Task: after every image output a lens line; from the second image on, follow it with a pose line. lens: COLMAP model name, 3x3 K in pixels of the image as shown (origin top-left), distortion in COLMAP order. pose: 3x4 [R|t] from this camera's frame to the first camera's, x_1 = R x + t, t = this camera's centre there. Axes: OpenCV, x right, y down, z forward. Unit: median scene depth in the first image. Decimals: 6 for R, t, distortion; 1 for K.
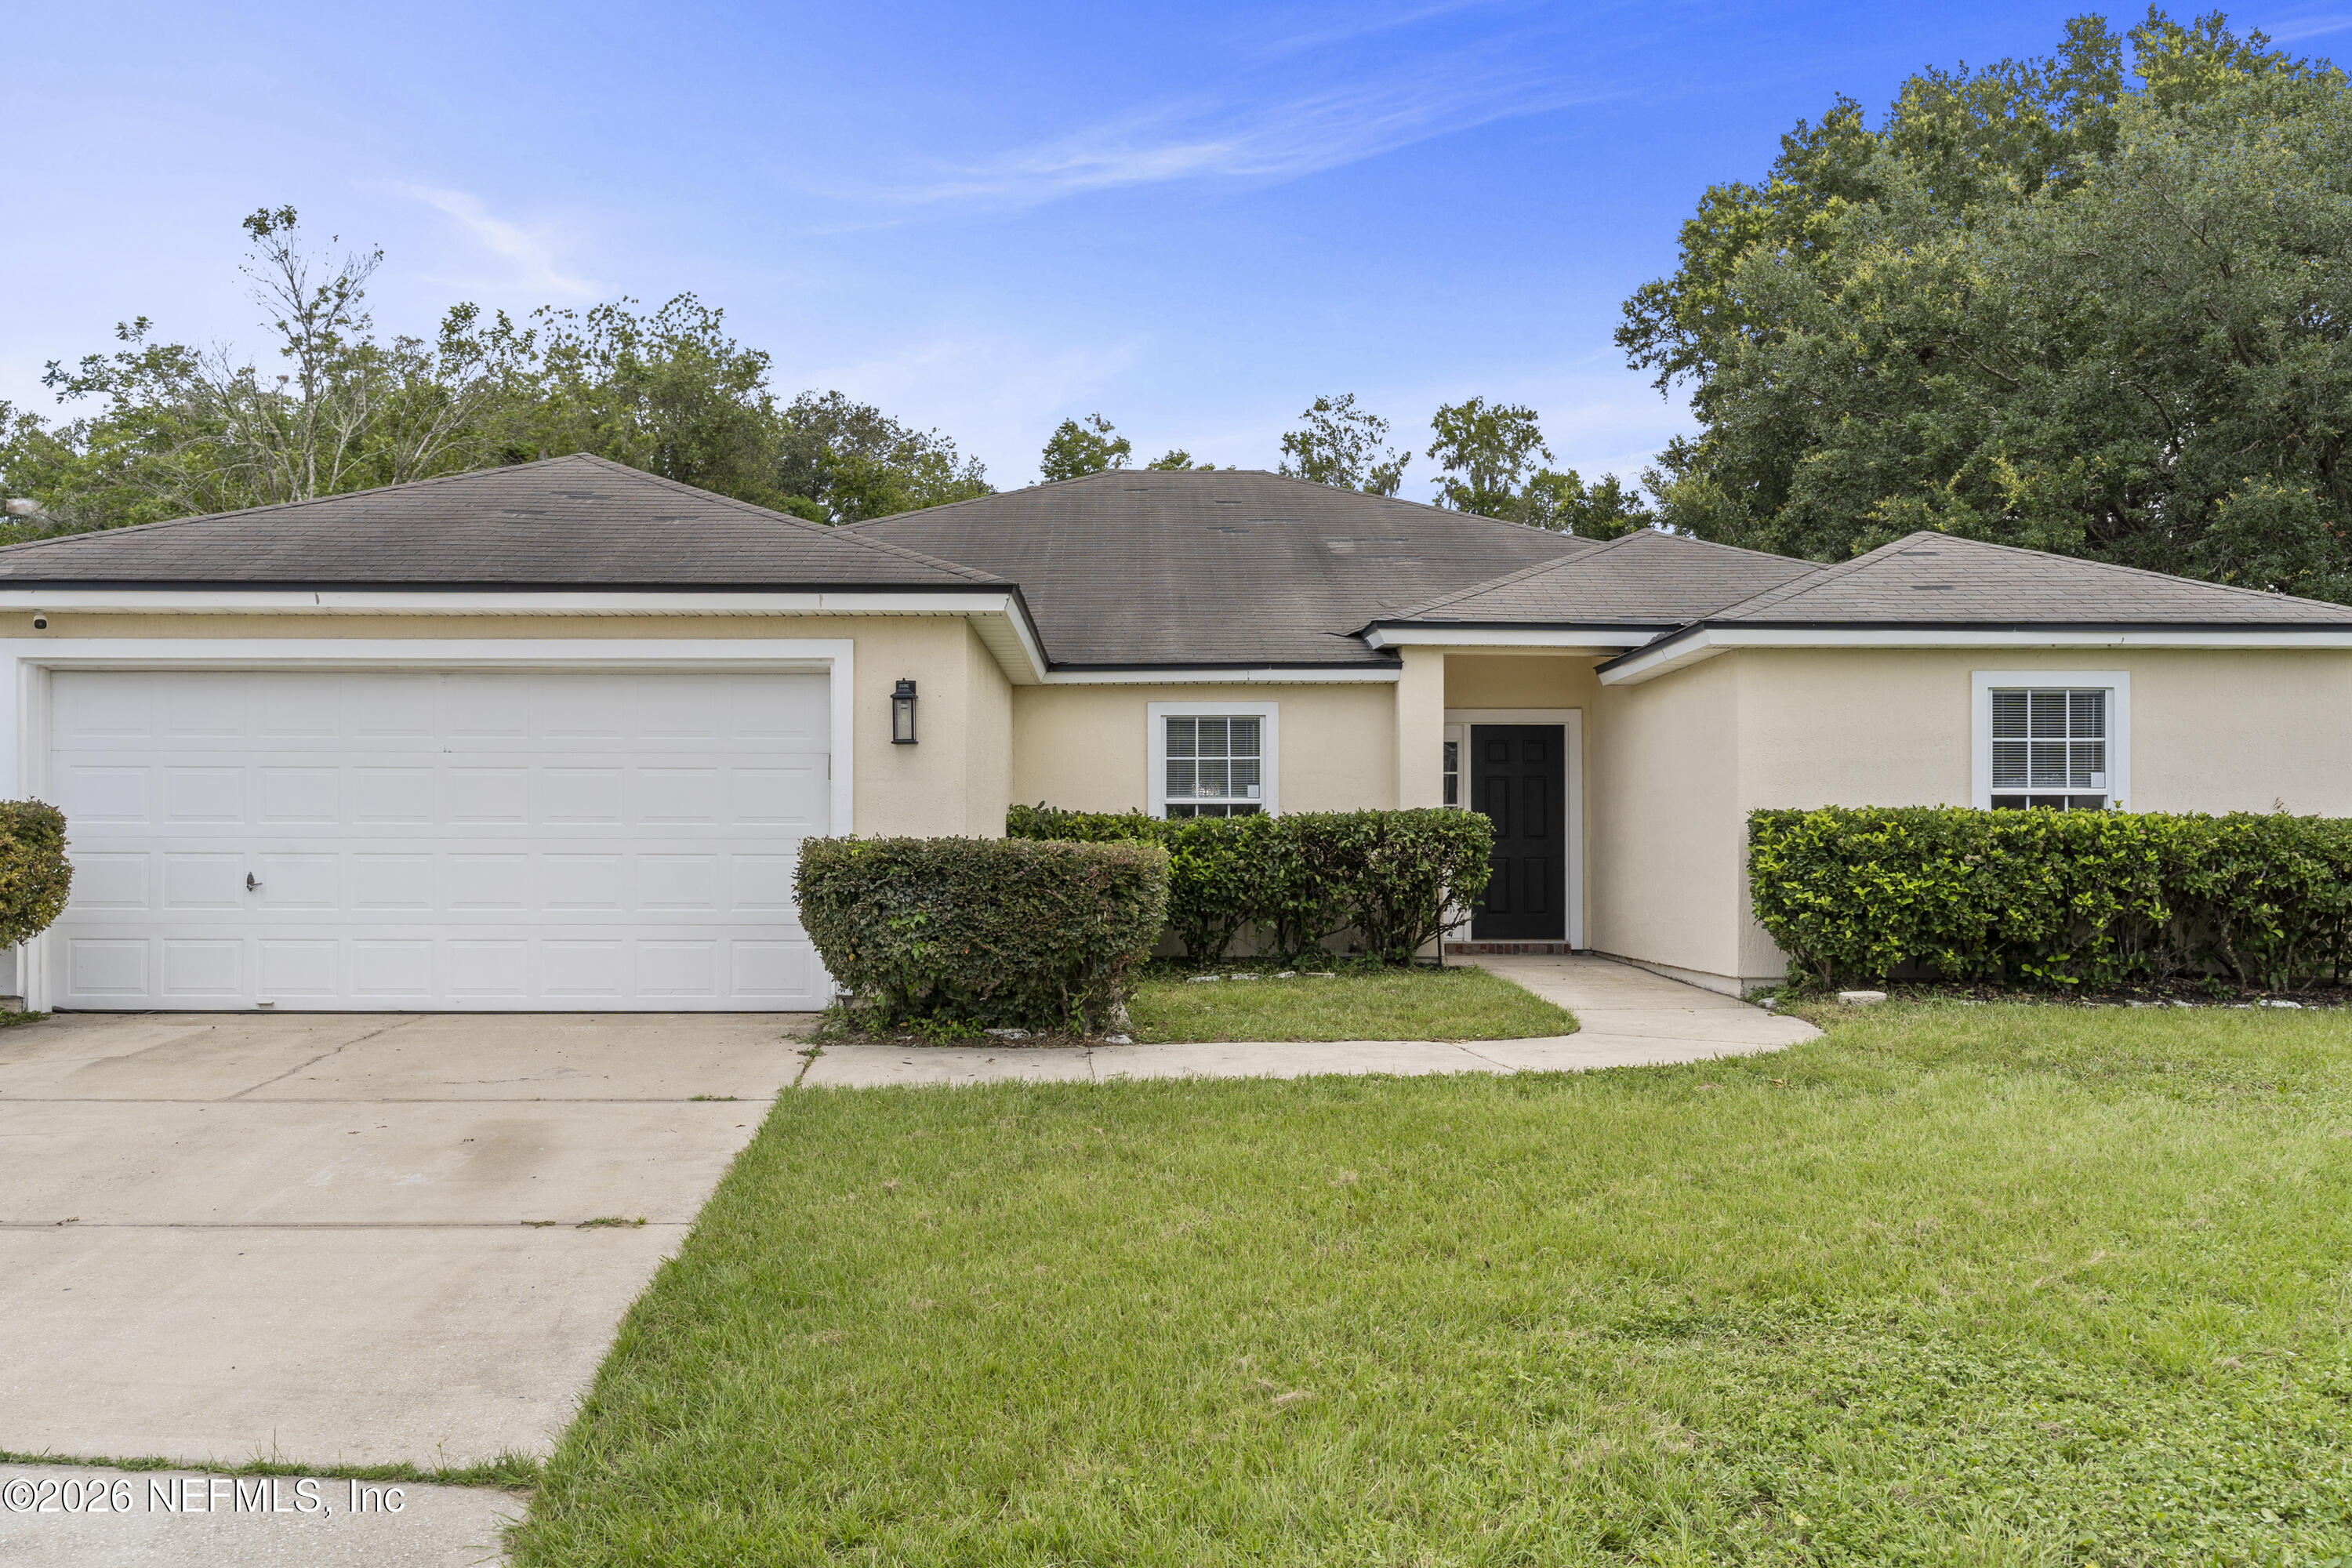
lens RADIAL K [[1919.6, 0, 1177.8], [0, 1919.6, 806.8], [0, 0, 1]] dist [0.002134, 0.003994]
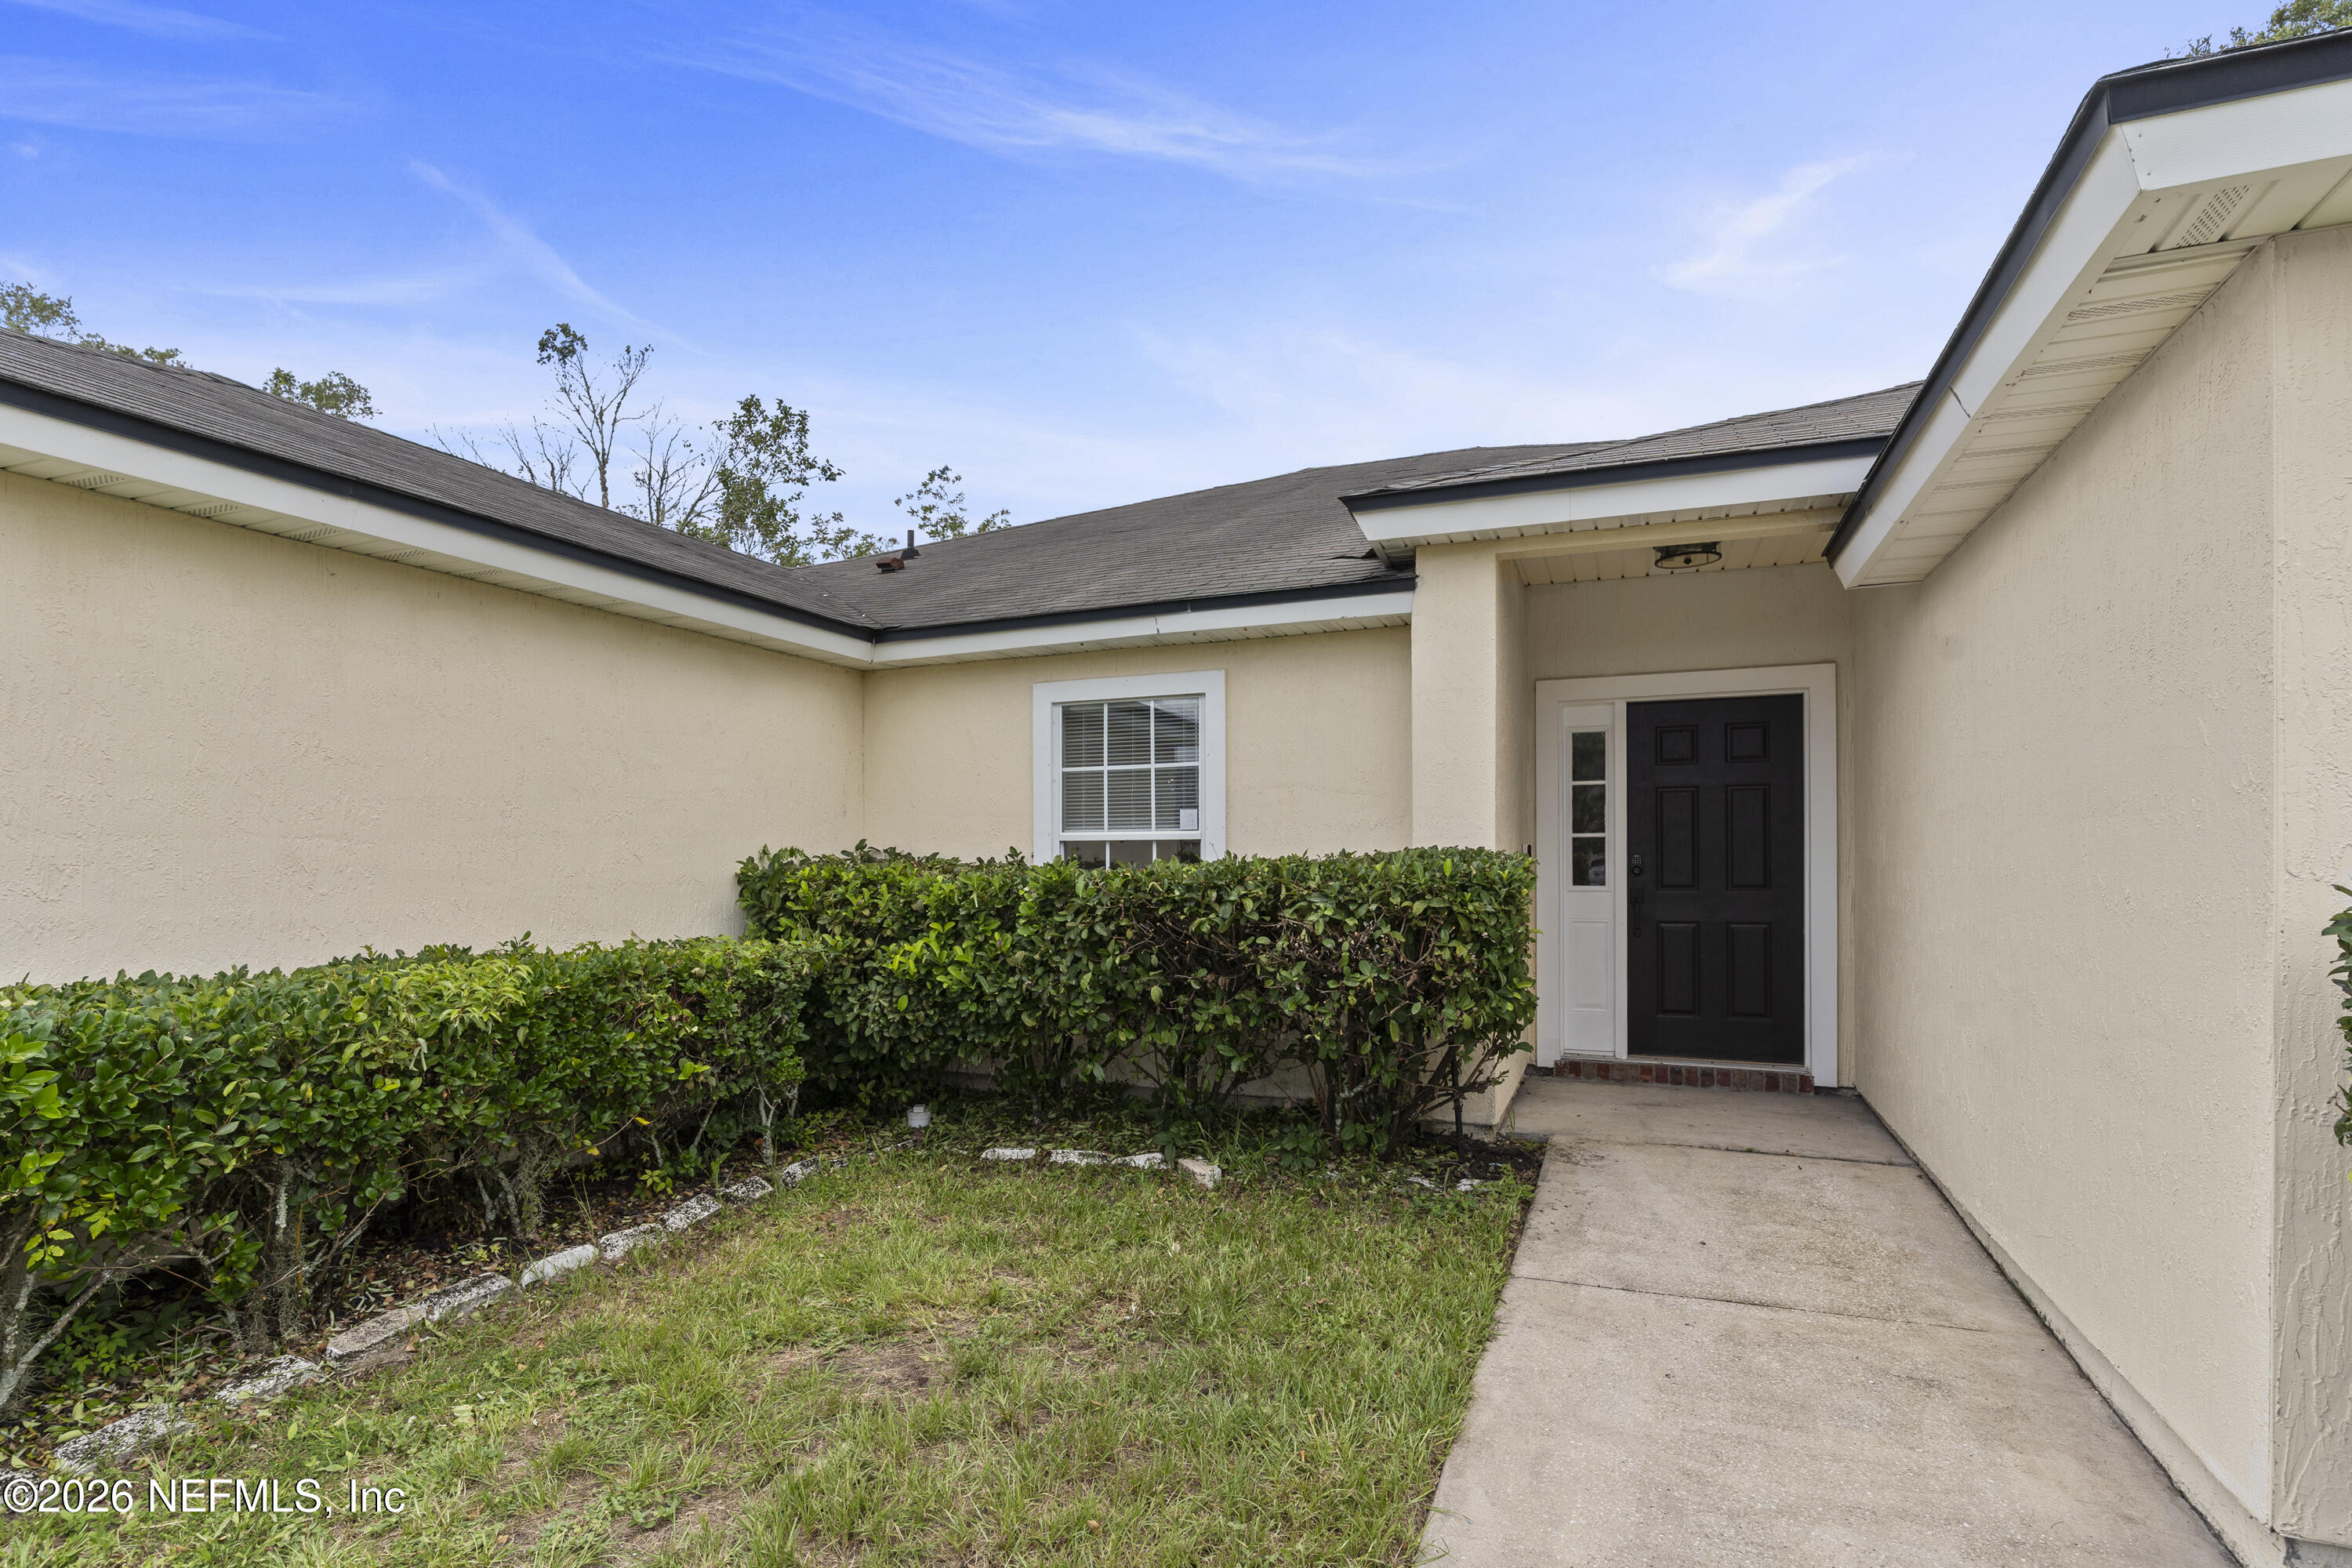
lens RADIAL K [[1139.5, 0, 1176.6], [0, 1139.5, 862.2], [0, 0, 1]] dist [0.005897, 0.000494]
pose [[0.919538, -0.002479, -0.392992, 0.179216], [0.013970, 0.999554, 0.026383, -0.004236], [0.392752, -0.029750, 0.919163, 0.669606]]
